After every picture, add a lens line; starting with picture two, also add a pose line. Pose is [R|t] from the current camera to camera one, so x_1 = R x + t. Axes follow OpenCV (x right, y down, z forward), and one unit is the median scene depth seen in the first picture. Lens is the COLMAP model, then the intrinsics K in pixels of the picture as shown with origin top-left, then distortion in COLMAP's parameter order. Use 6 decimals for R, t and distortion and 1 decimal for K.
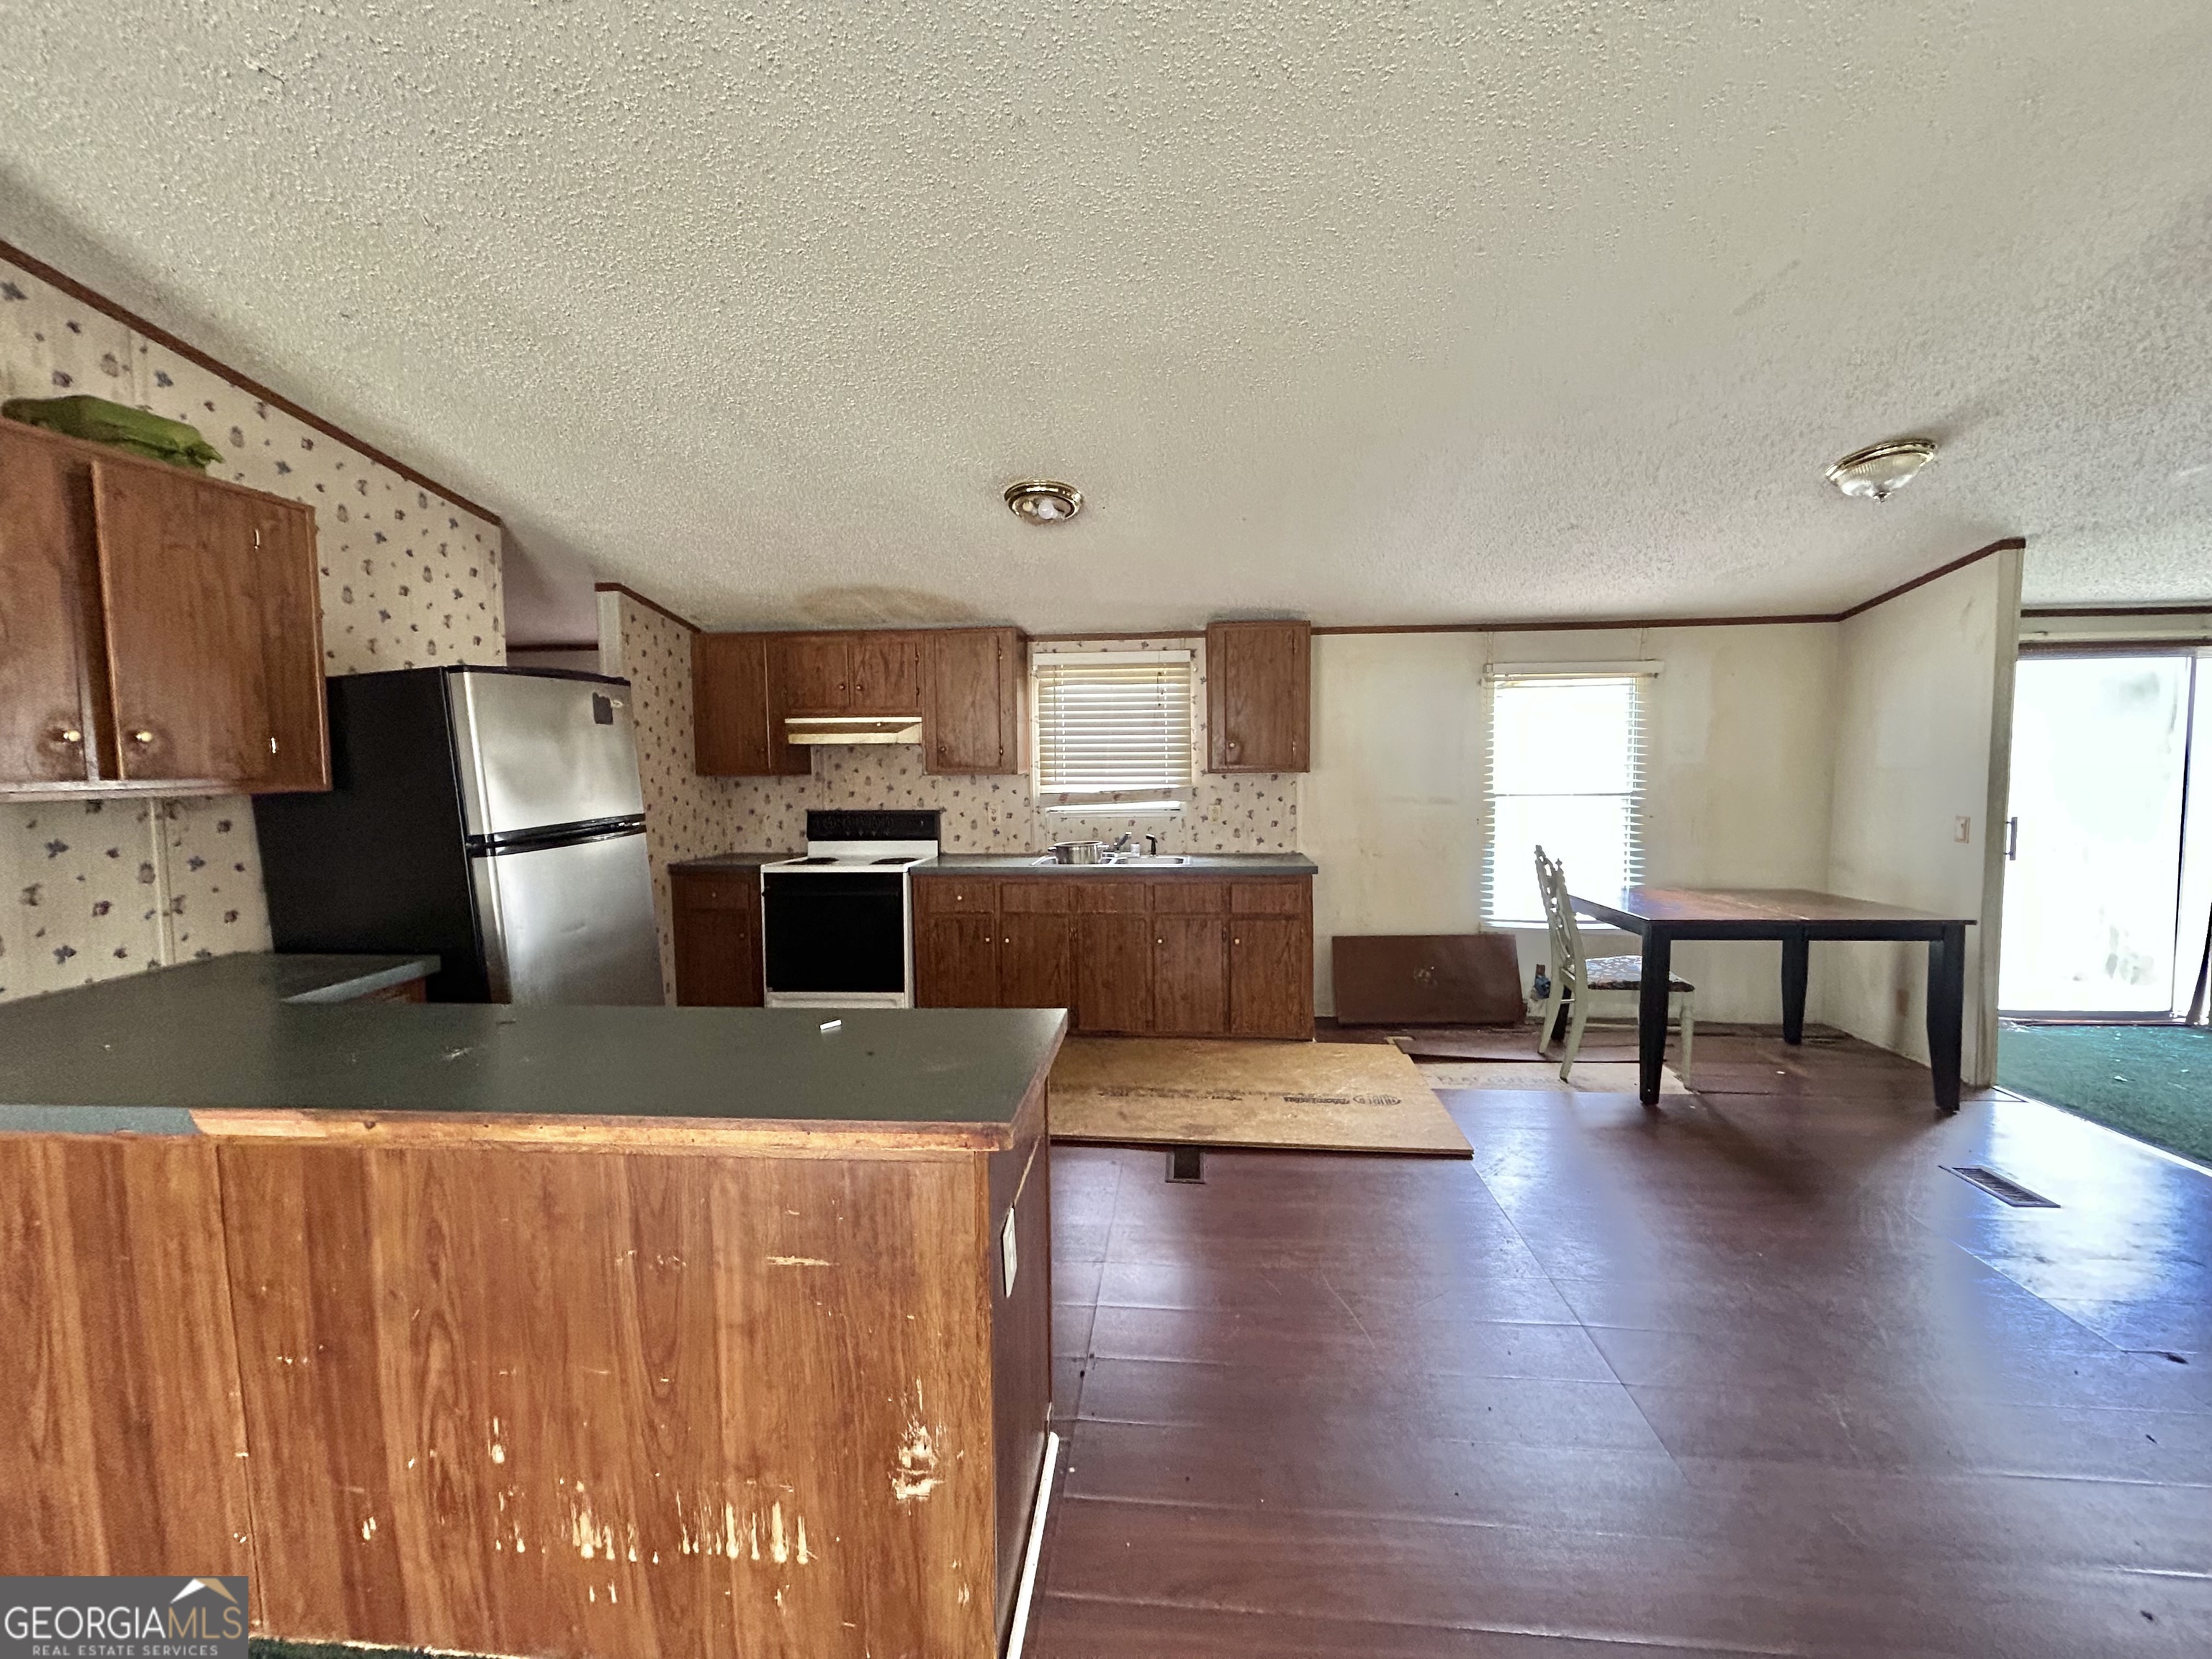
lens RADIAL K [[893.1, 0, 1105.9], [0, 893.1, 822.7], [0, 0, 1]] dist [-0.000962, 0.000310]
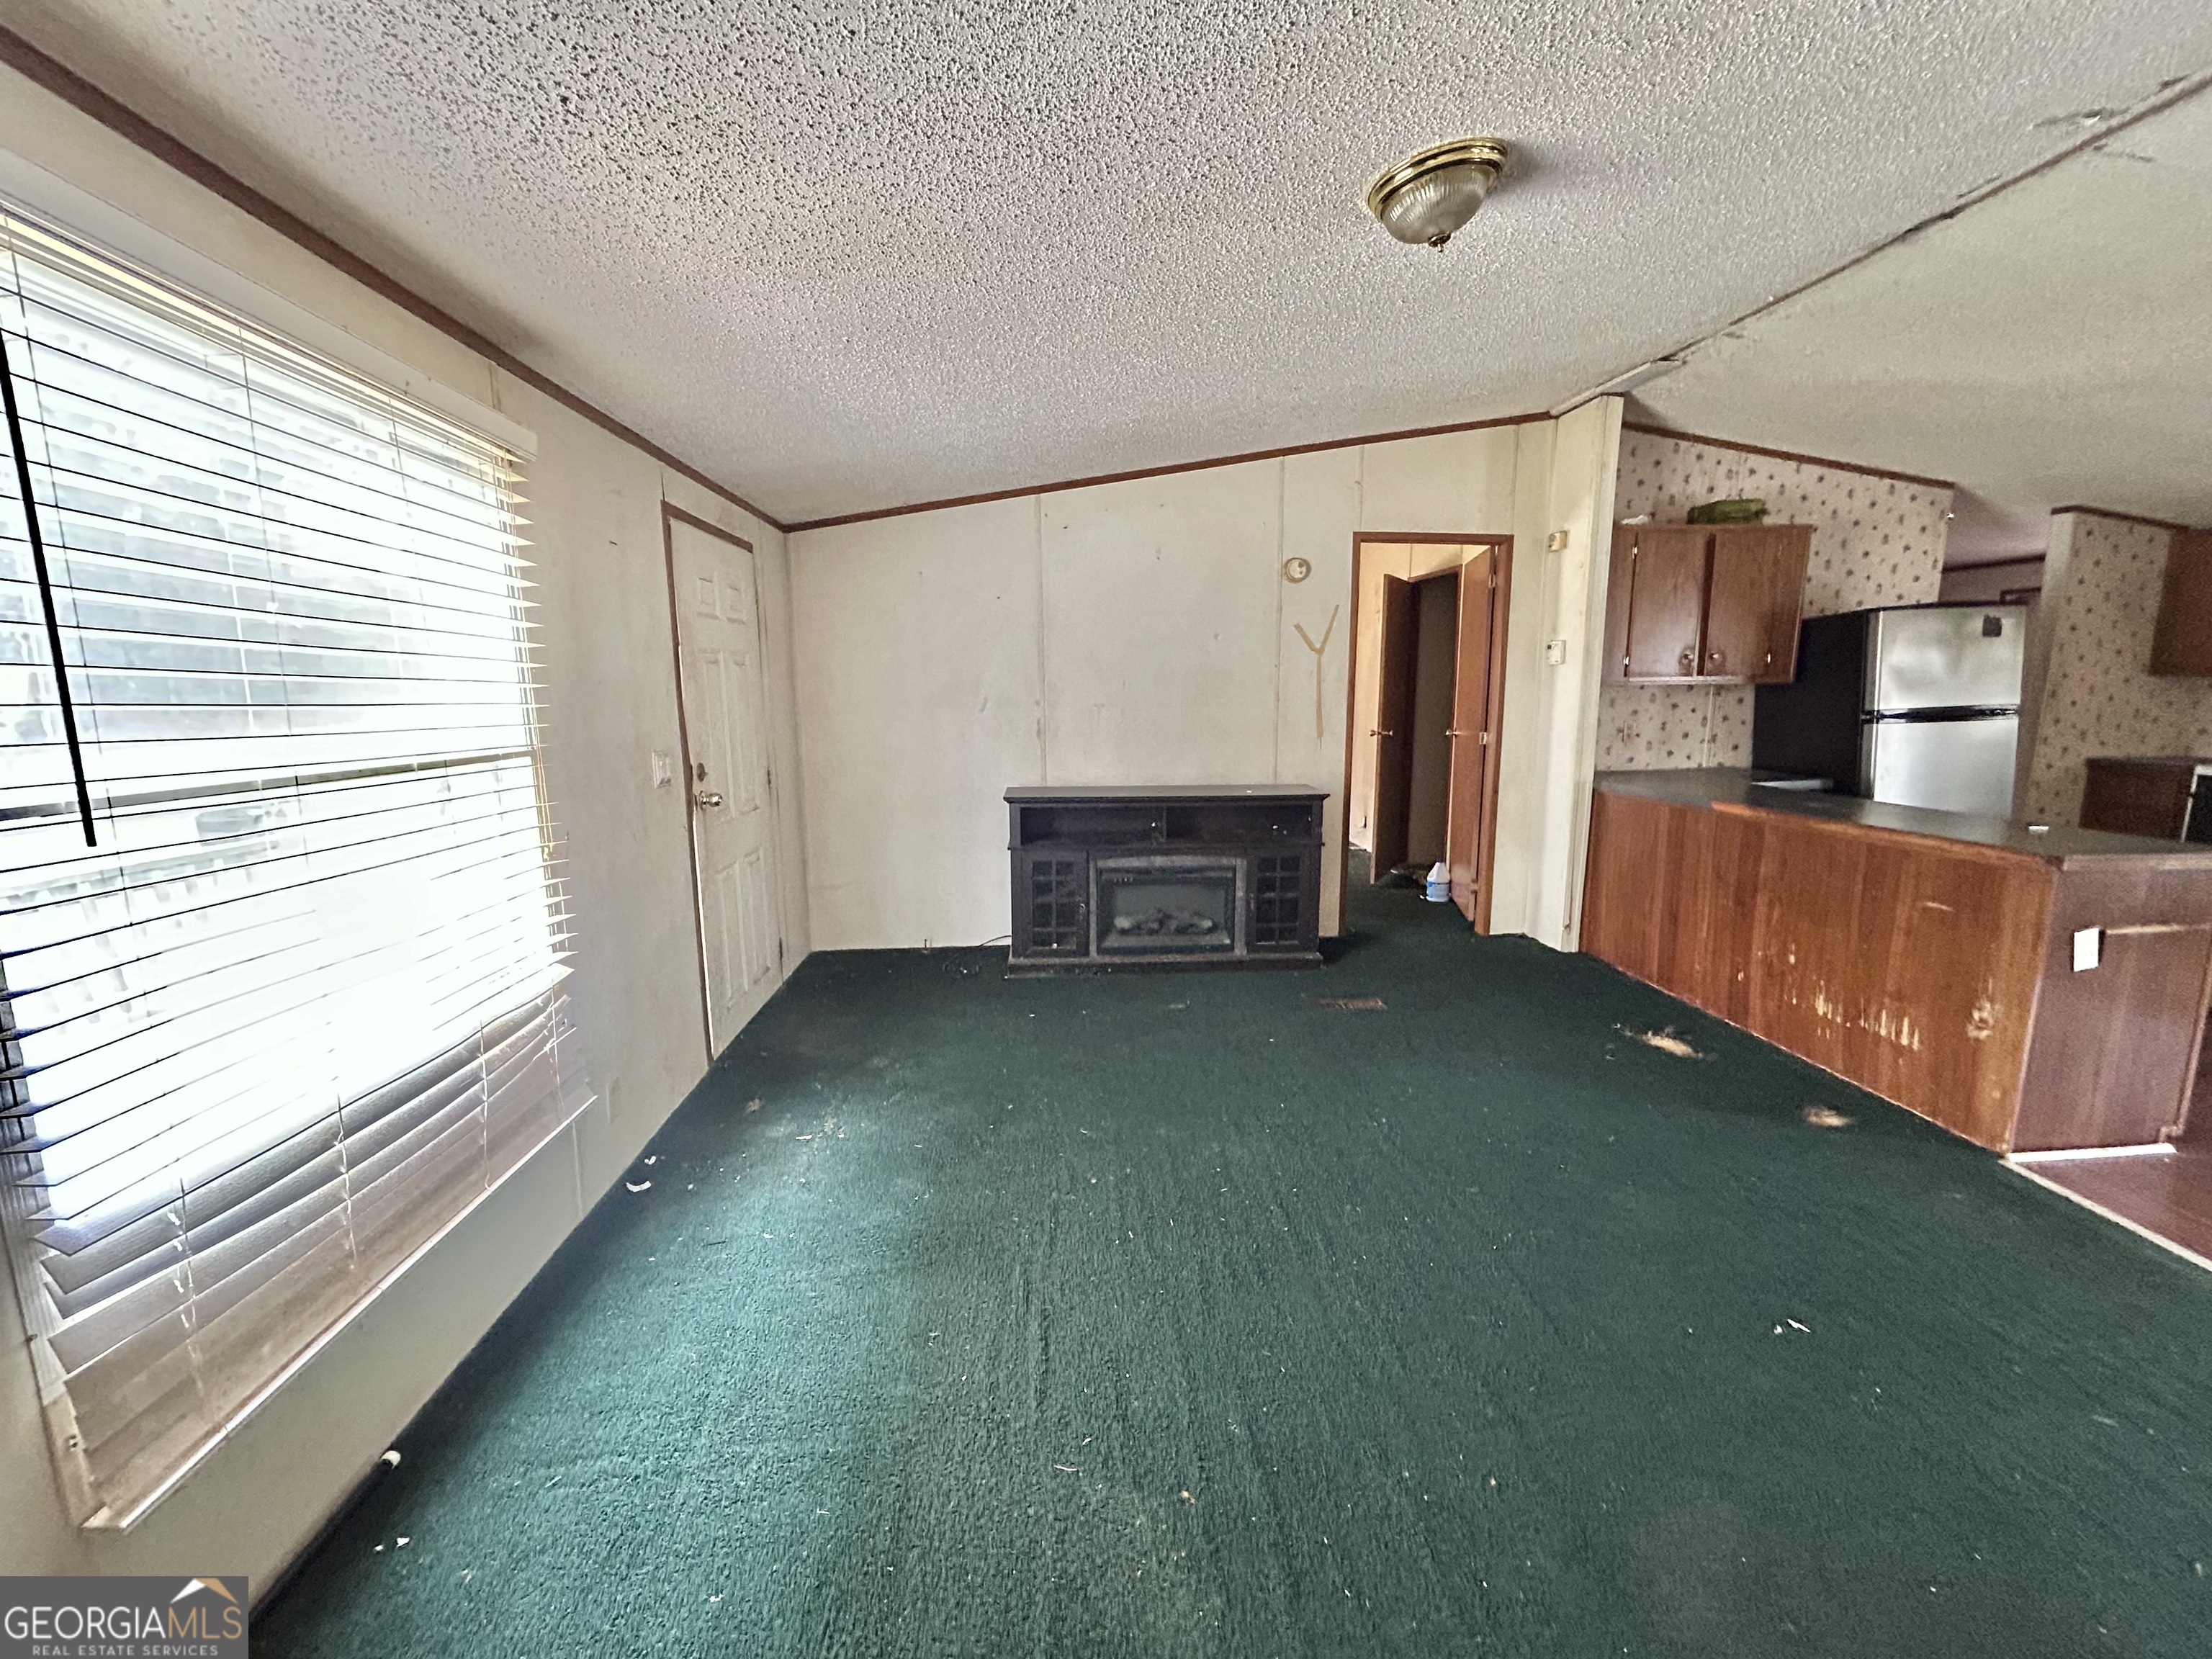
lens RADIAL K [[893.1, 0, 1103.0], [0, 893.1, 829.9], [0, 0, 1]] dist [-0.000962, 0.000310]
pose [[0.169825, 0.168973, -0.970880, 0.732738], [-0.055107, 0.985277, 0.161839, 0.044445], [0.983932, 0.026018, 0.176636, -0.722327]]
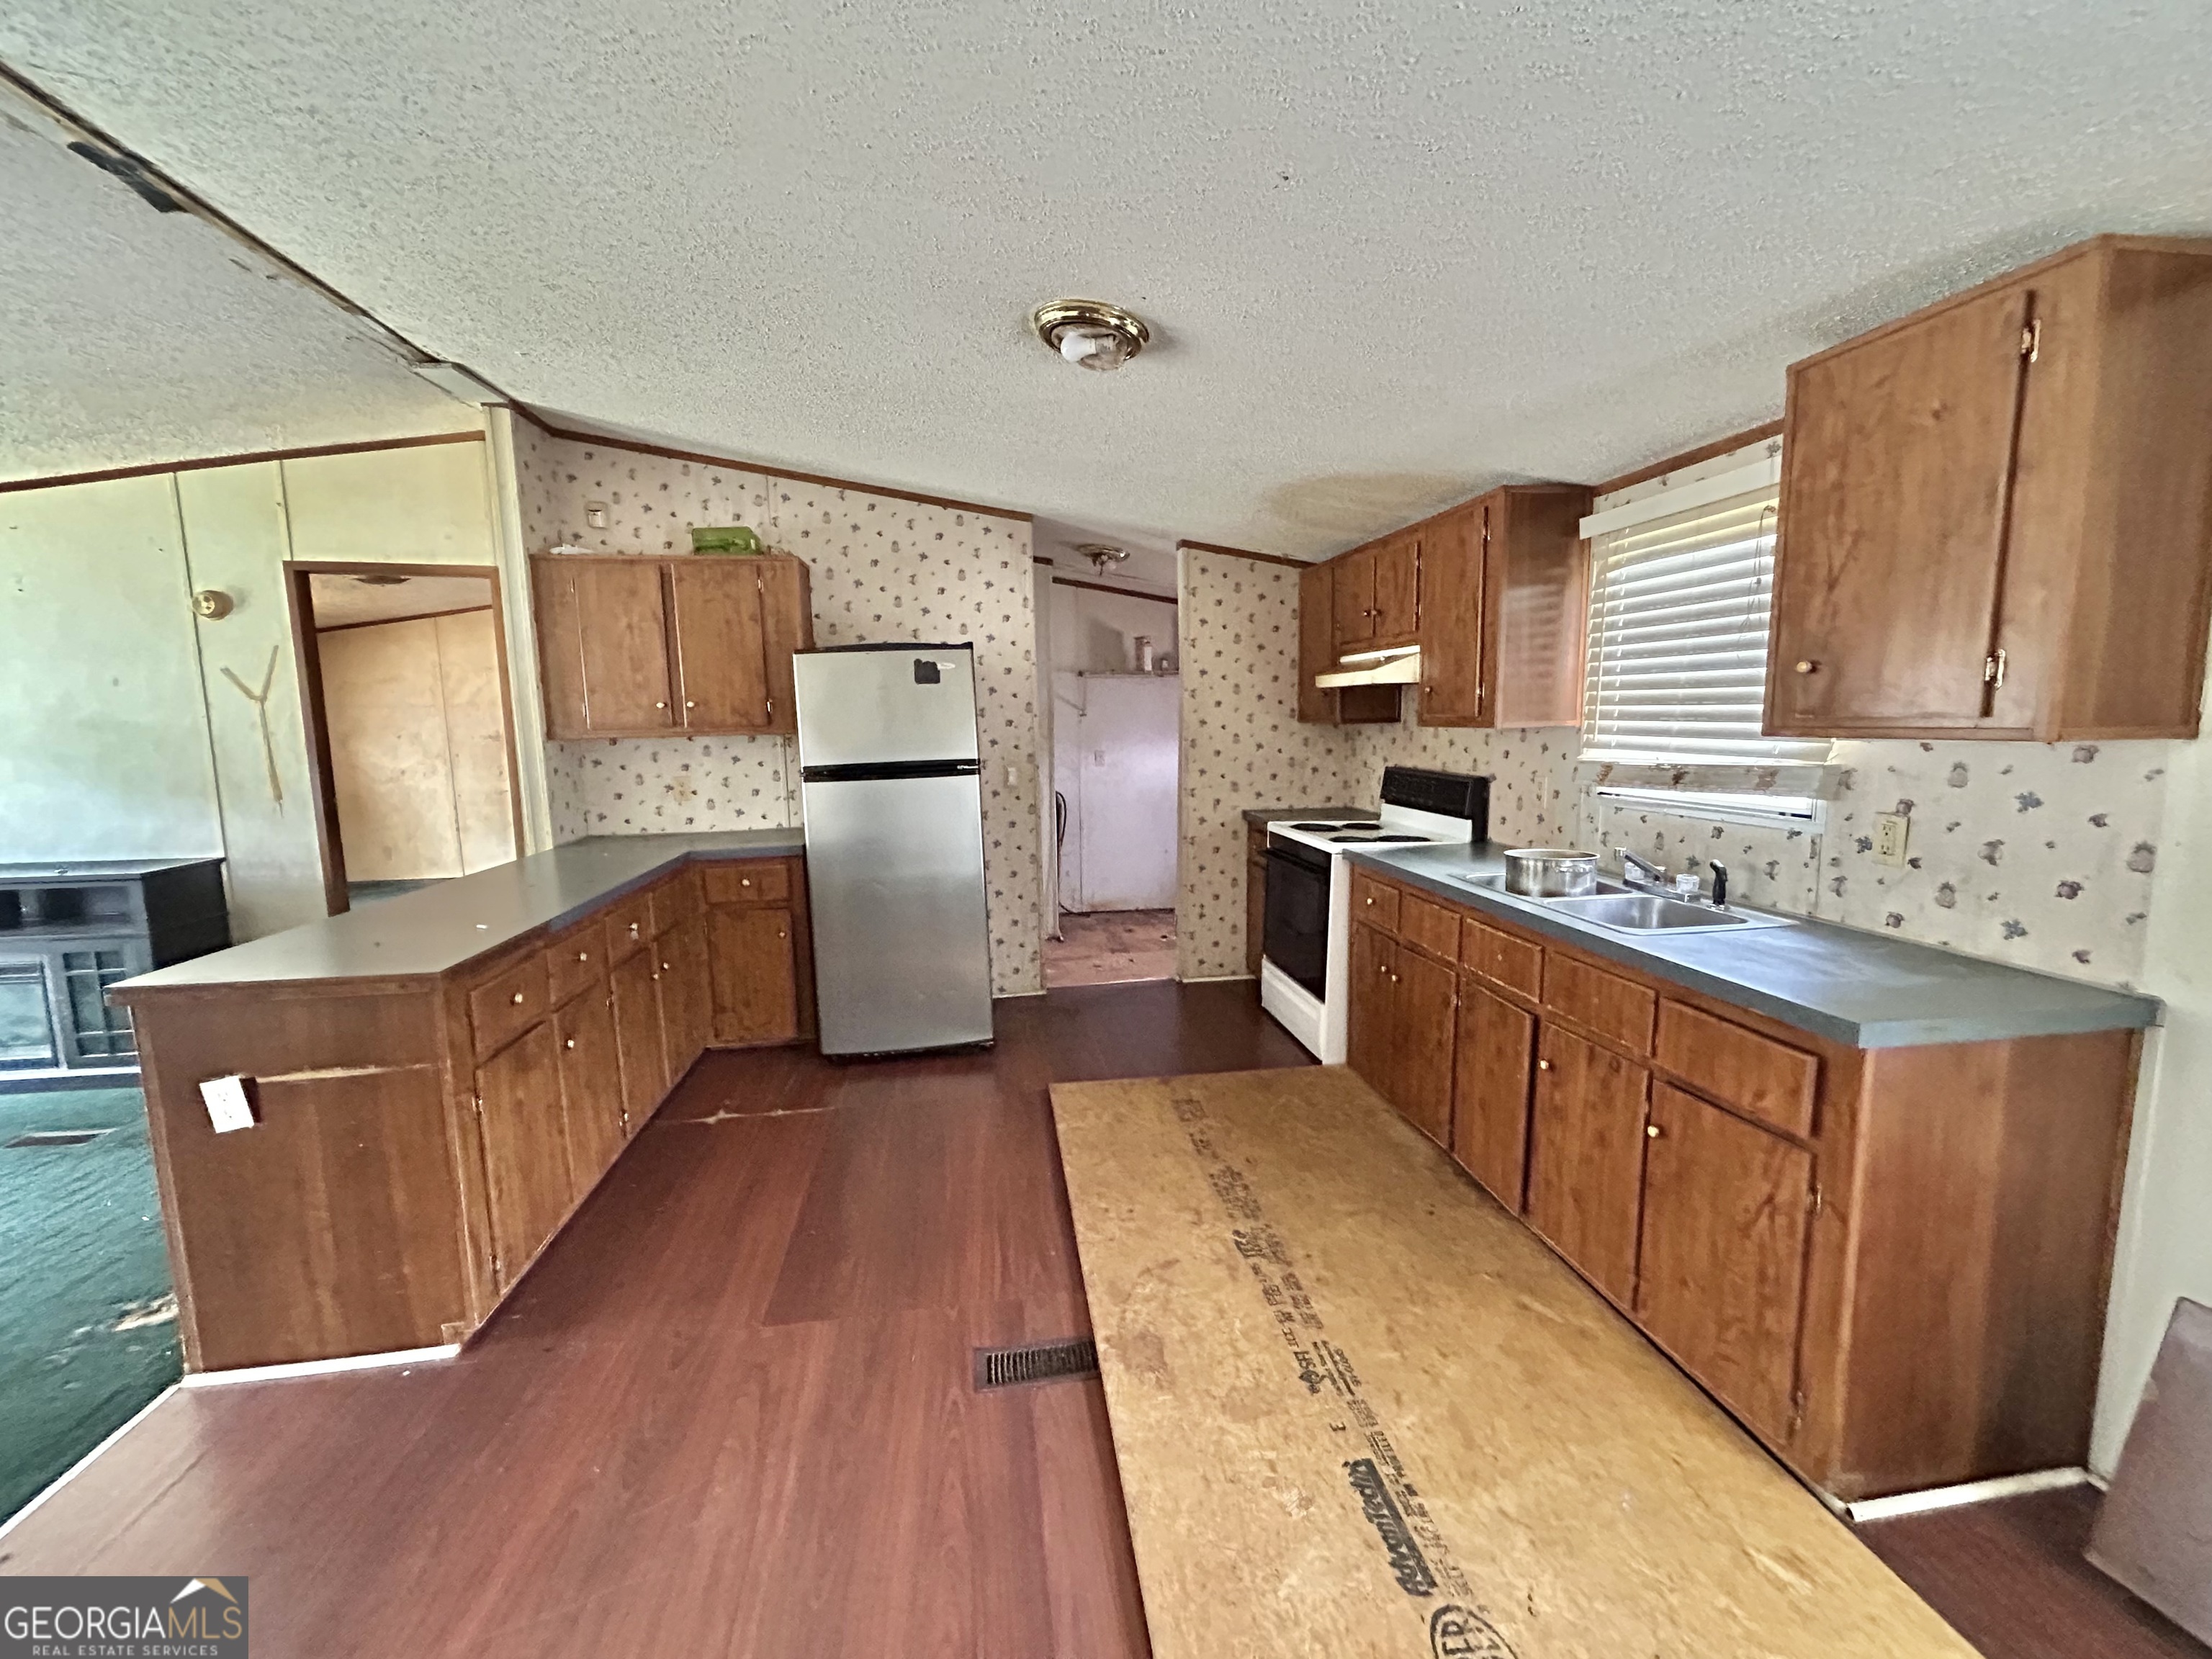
lens RADIAL K [[893.1, 0, 1114.4], [0, 893.1, 829.5], [0, 0, 1]] dist [-0.000962, 0.000310]
pose [[0.250695, 0.130382, -0.959246, 0.860140], [-0.052029, 0.991271, 0.121137, -0.090385], [0.966667, 0.019540, 0.255291, 1.151082]]
